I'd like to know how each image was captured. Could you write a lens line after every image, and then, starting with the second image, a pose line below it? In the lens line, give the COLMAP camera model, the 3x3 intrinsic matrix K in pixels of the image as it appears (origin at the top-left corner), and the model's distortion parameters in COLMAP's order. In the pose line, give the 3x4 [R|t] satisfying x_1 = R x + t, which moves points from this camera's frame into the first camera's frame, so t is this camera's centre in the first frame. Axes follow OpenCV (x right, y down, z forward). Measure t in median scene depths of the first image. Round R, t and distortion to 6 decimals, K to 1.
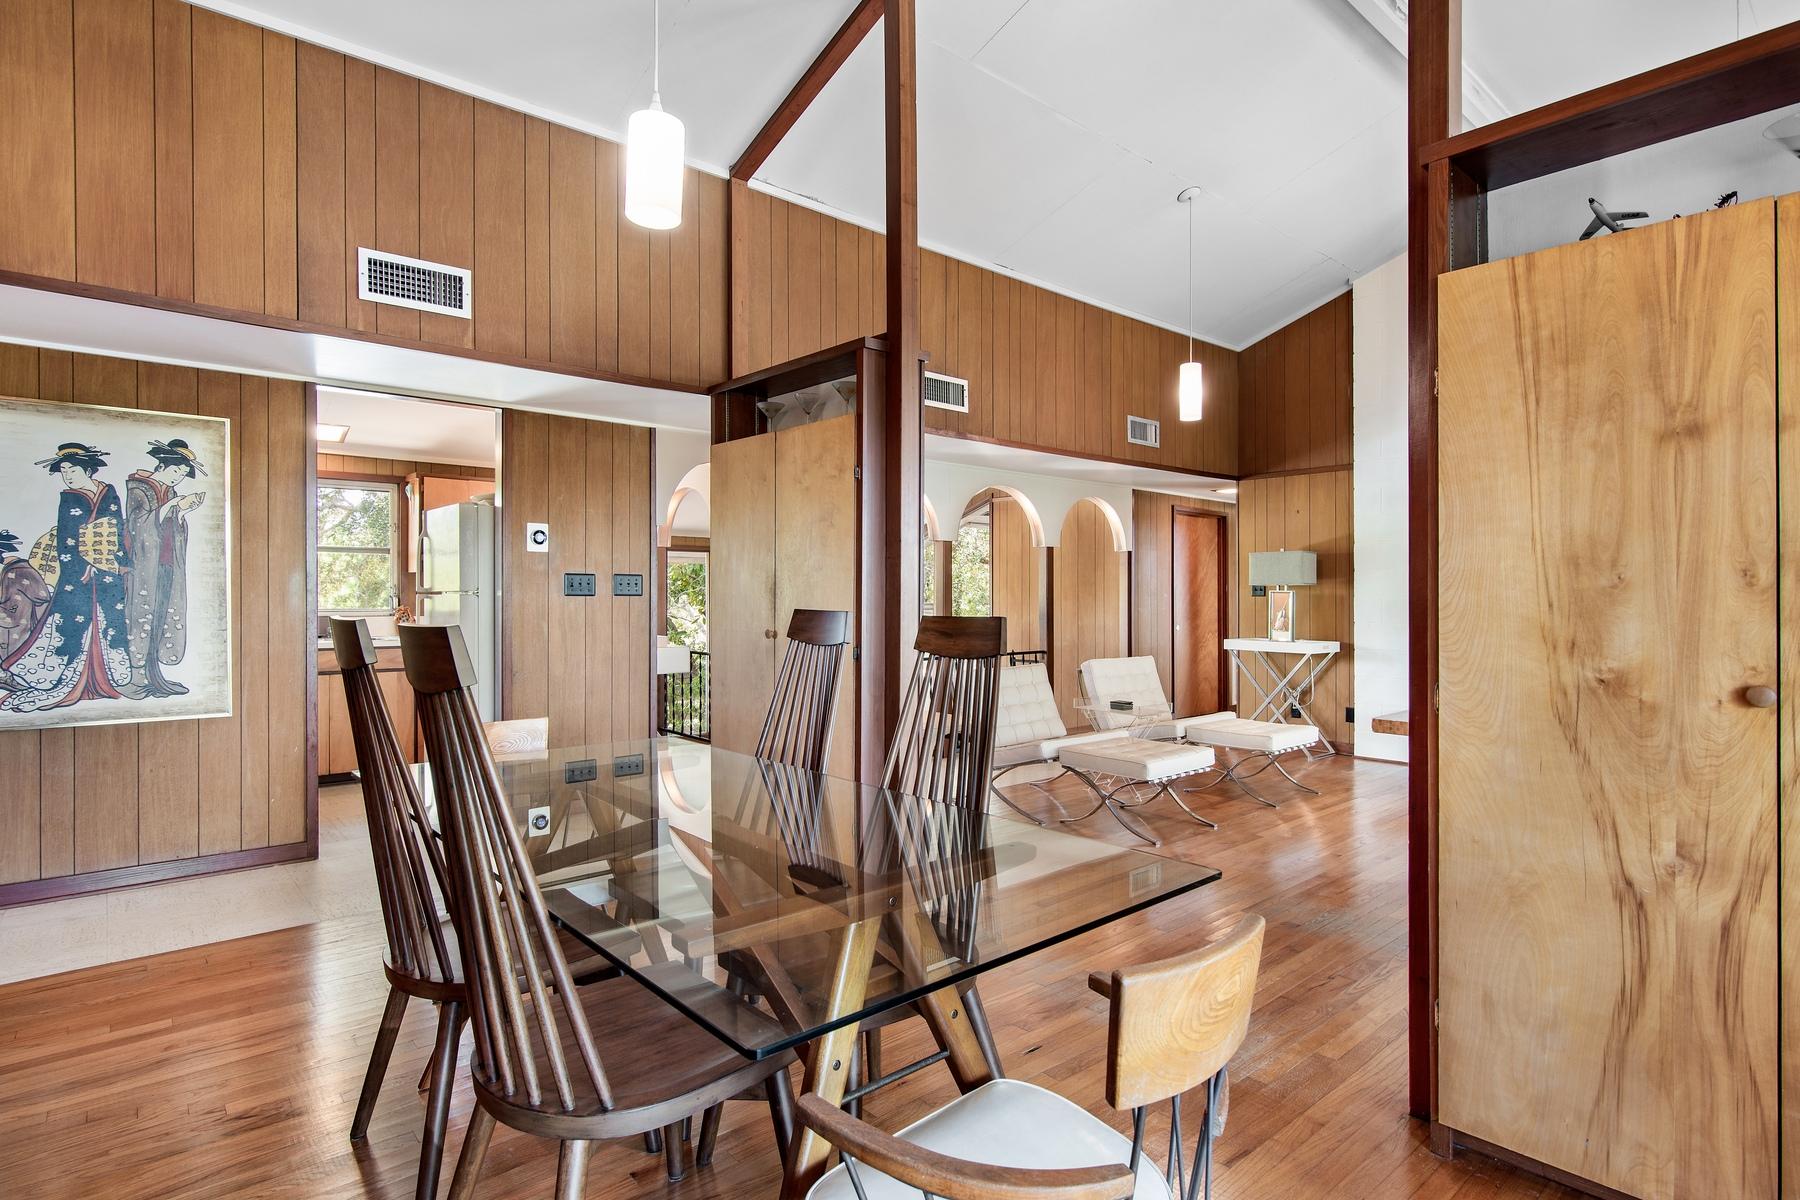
lens RADIAL K [[928.7, 0, 898.2], [0, 928.7, 591.0], [0, 0, 1]] dist [-0.004571, -0.001909]
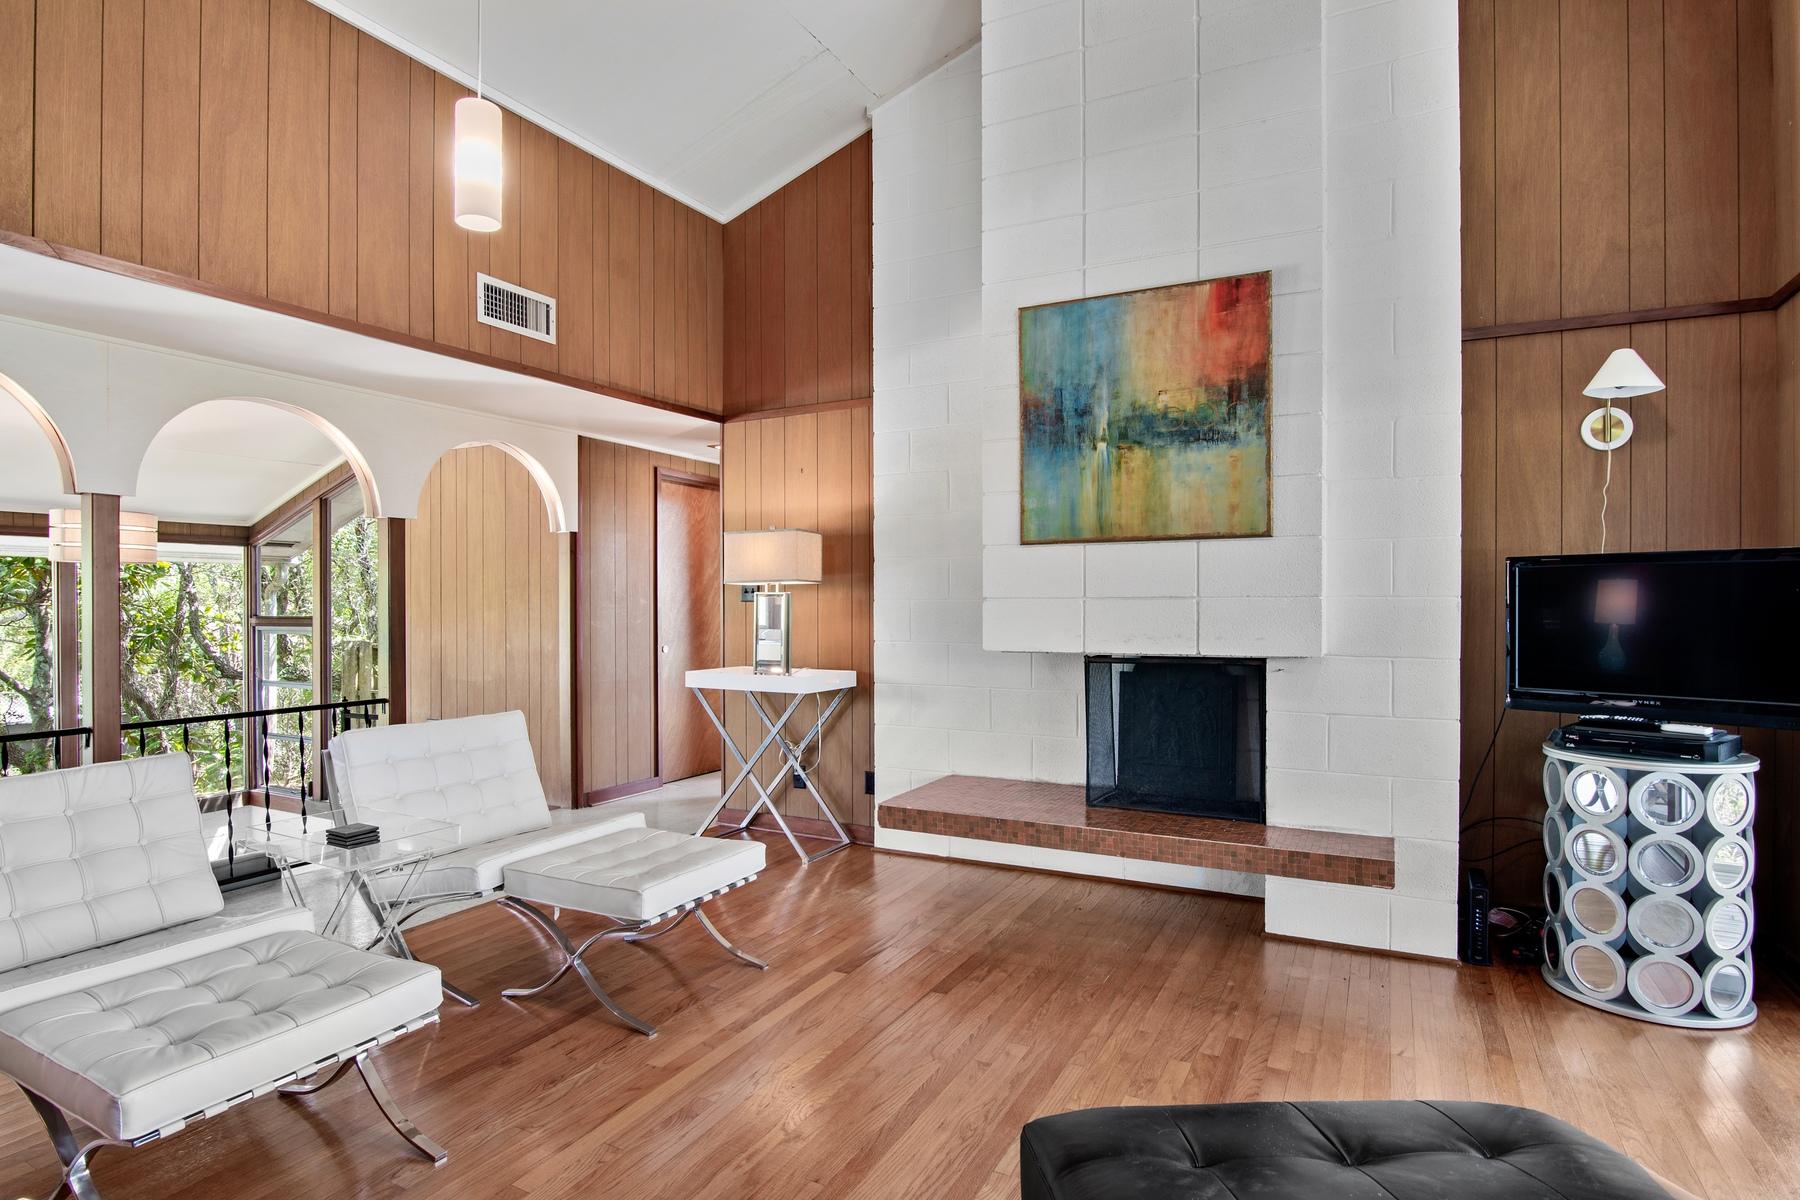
lens RADIAL K [[928.7, 0, 890.7], [0, 928.7, 605.7], [0, 0, 1]] dist [-0.004571, -0.001909]
pose [[0.936289, -0.007582, 0.351148, 0.267503], [0.004950, 0.999953, 0.008392, 0.003844], [-0.351195, -0.006120, 0.936282, 0.379472]]
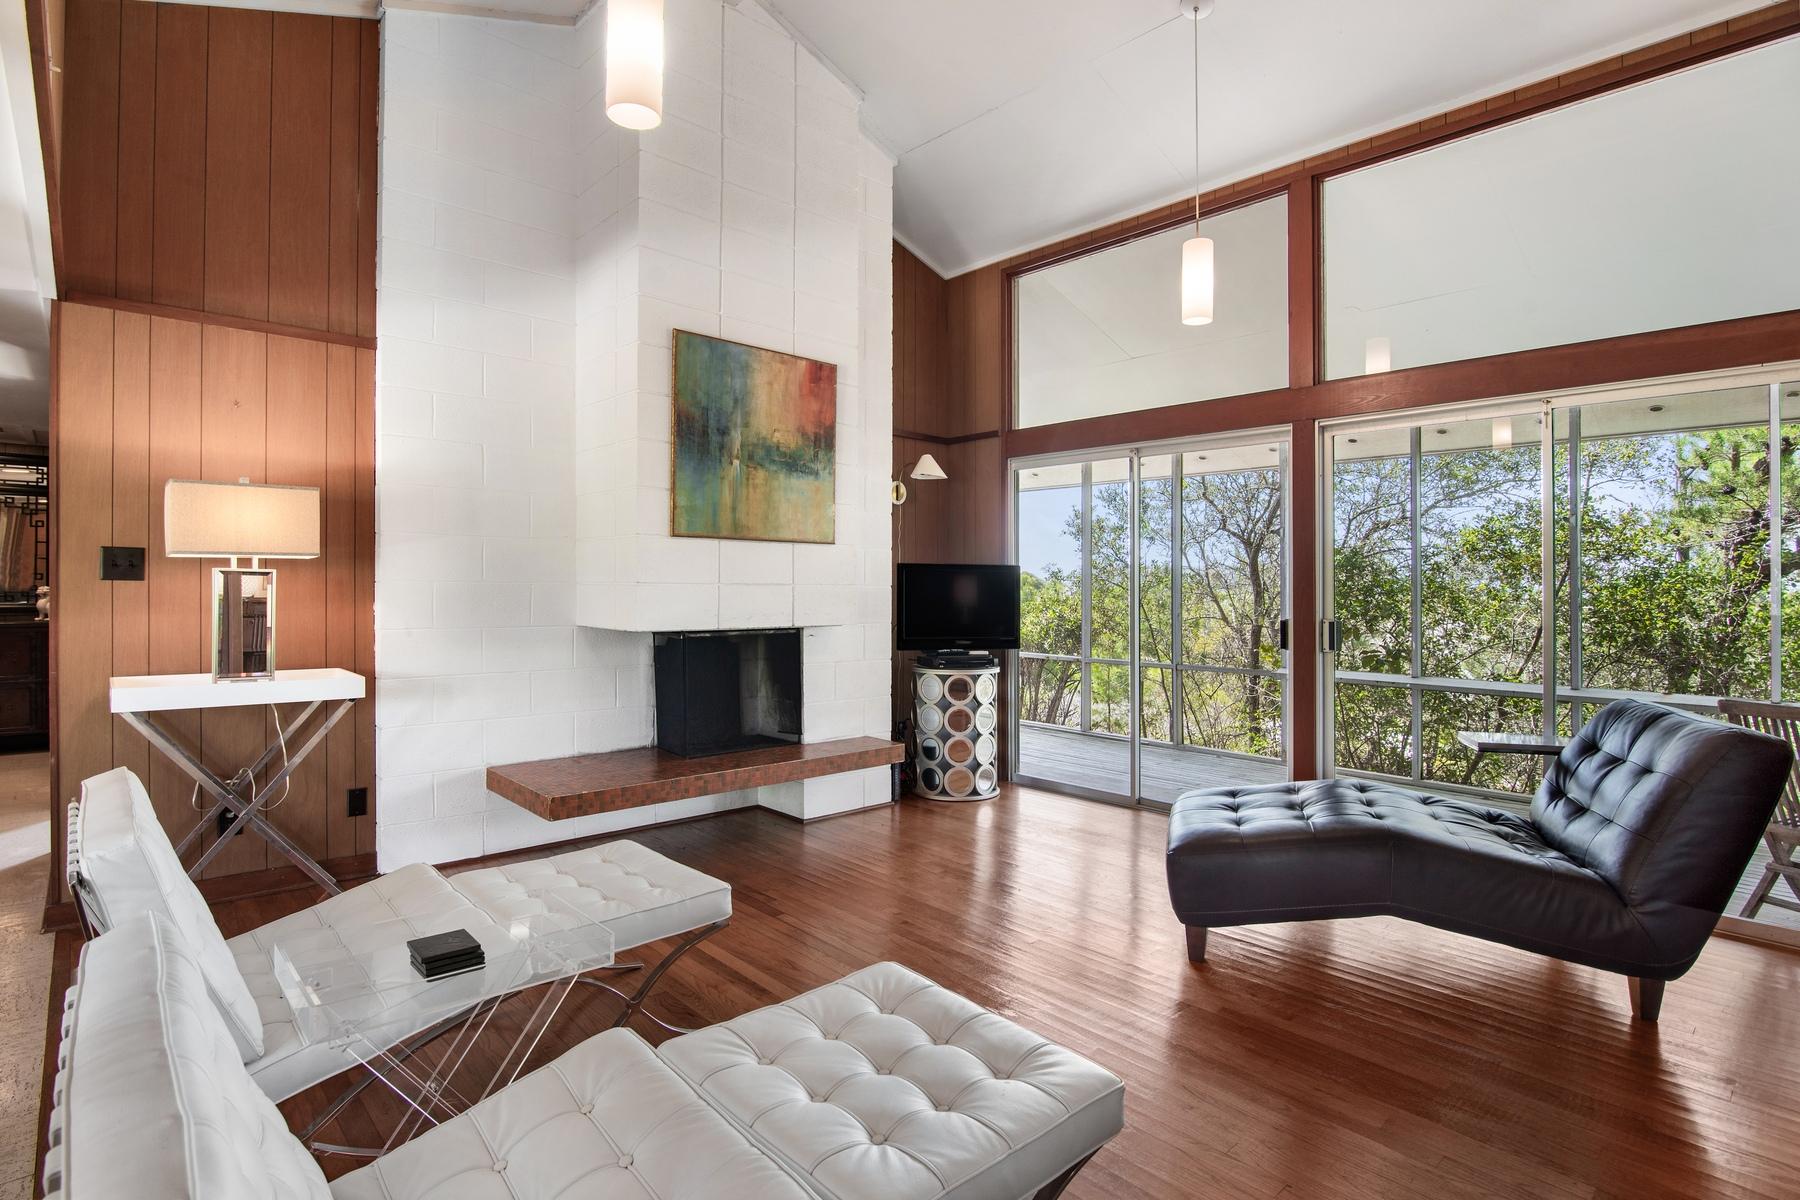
lens RADIAL K [[928.7, 0, 884.2], [0, 928.7, 581.7], [0, 0, 1]] dist [-0.004571, -0.001909]
pose [[0.005150, 0.001013, 0.999986, -0.050850], [-0.013999, 0.999902, -0.000941, 0.002141], [-0.999889, -0.013994, 0.005164, 0.681487]]
